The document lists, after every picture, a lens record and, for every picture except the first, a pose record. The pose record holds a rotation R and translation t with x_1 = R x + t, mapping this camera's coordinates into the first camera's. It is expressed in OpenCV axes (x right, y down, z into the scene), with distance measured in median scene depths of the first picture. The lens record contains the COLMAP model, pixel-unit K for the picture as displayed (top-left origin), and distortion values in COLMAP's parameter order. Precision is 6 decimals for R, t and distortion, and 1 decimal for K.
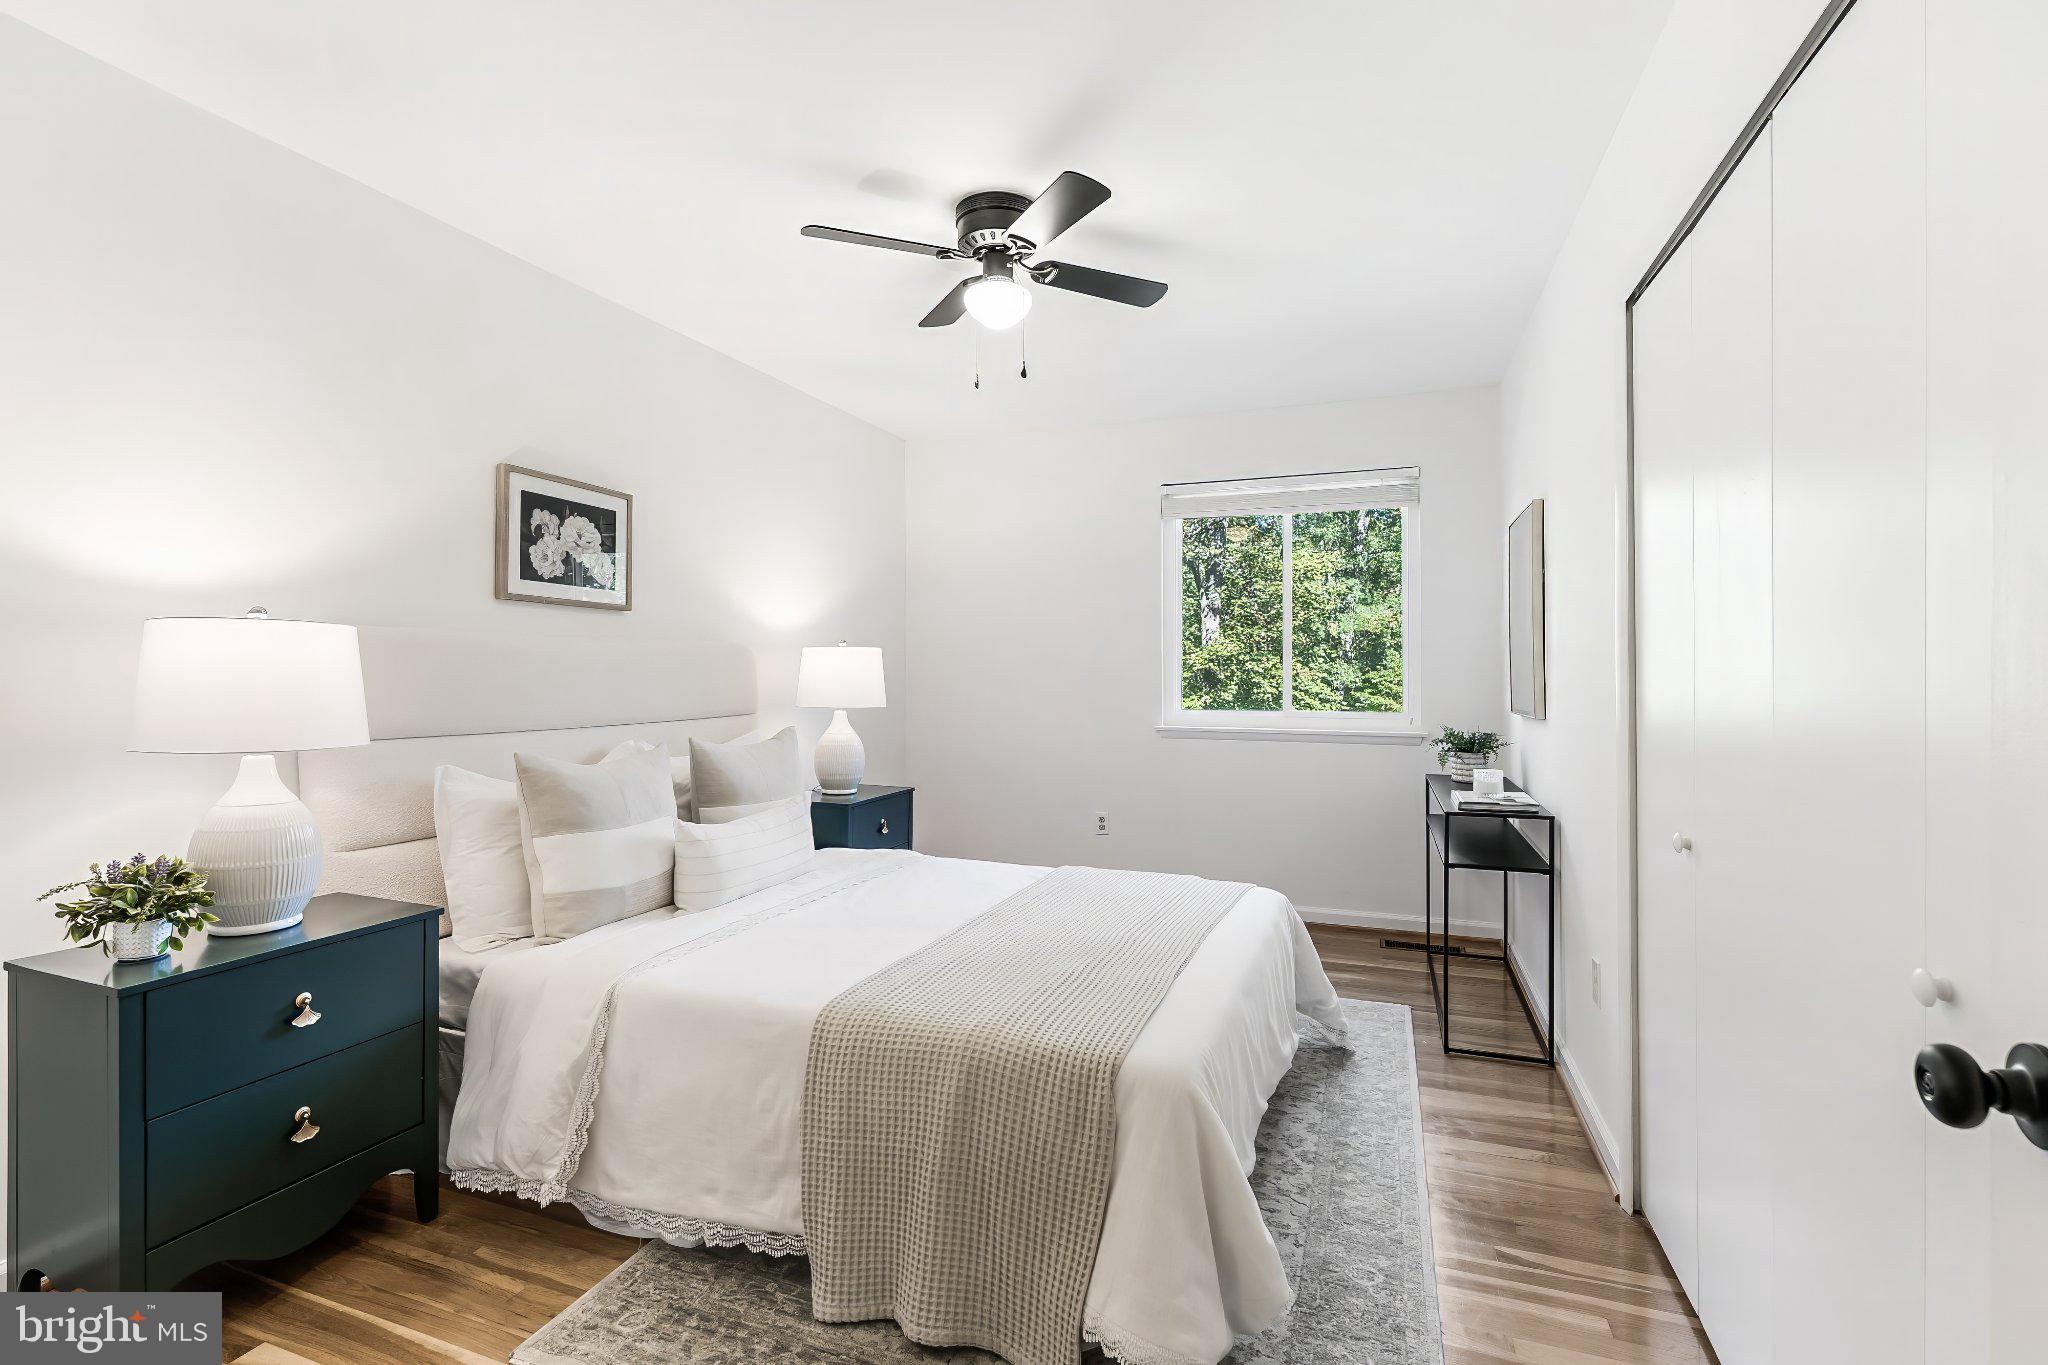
lens RADIAL K [[934.1, 0, 1017.4], [0, 934.1, 670.9], [0, 0, 1]] dist [-0.000319, -0.000015]
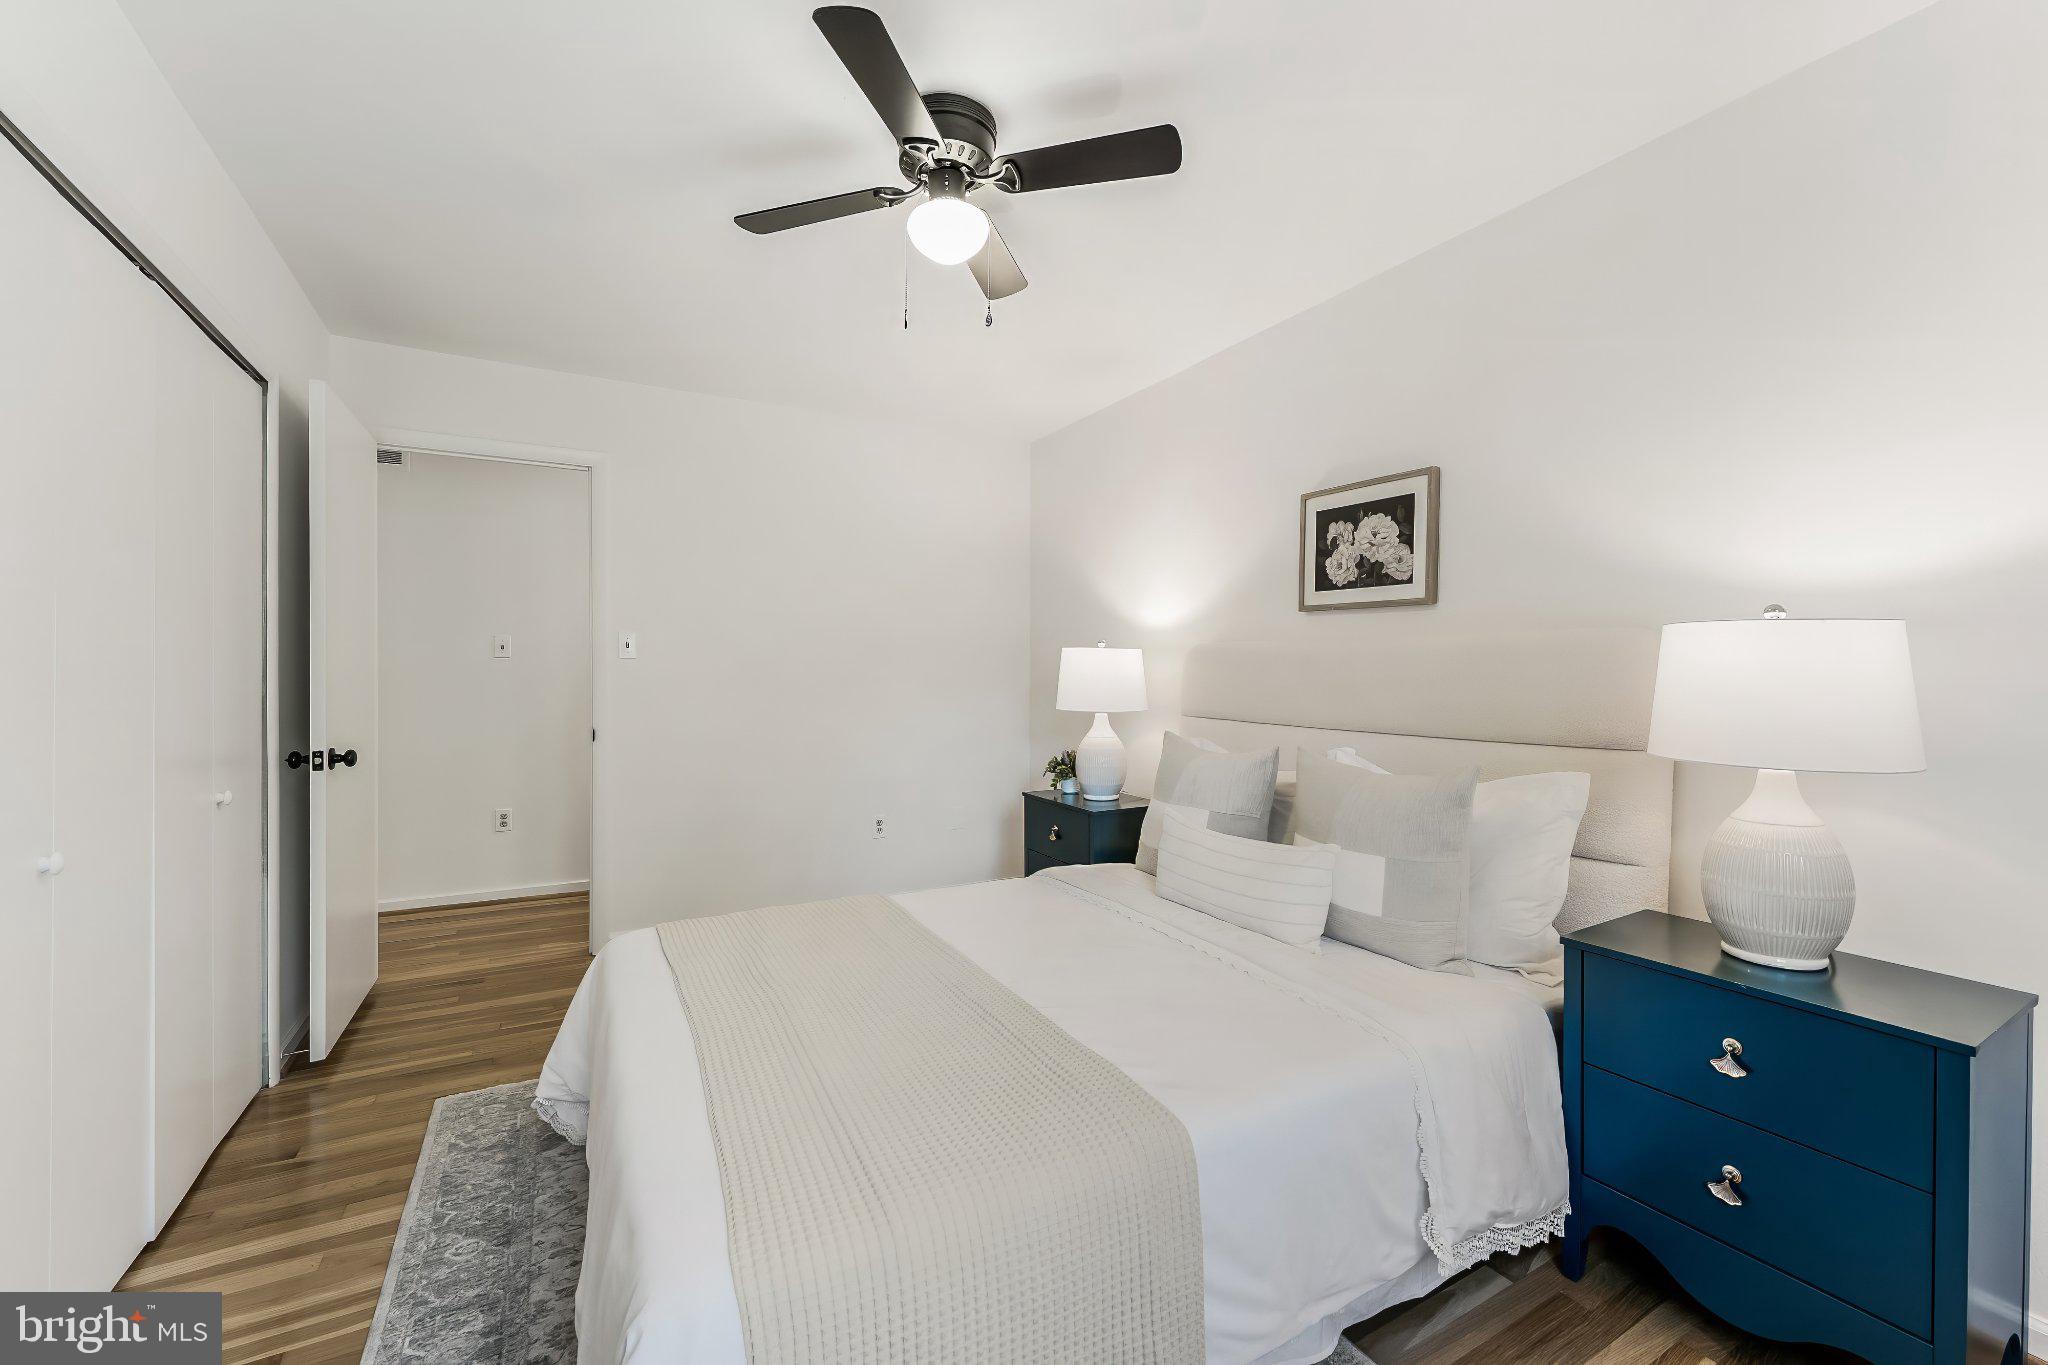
lens RADIAL K [[824.8, 0, 1010.0], [0, 824.8, 675.6], [0, 0, 1]] dist [-0.002385, -0.000095]
pose [[-0.634173, 0.007537, -0.773155, 0.449881], [-0.002888, 0.999922, 0.012117, -0.007587], [0.773186, 0.009917, -0.634102, 1.293146]]
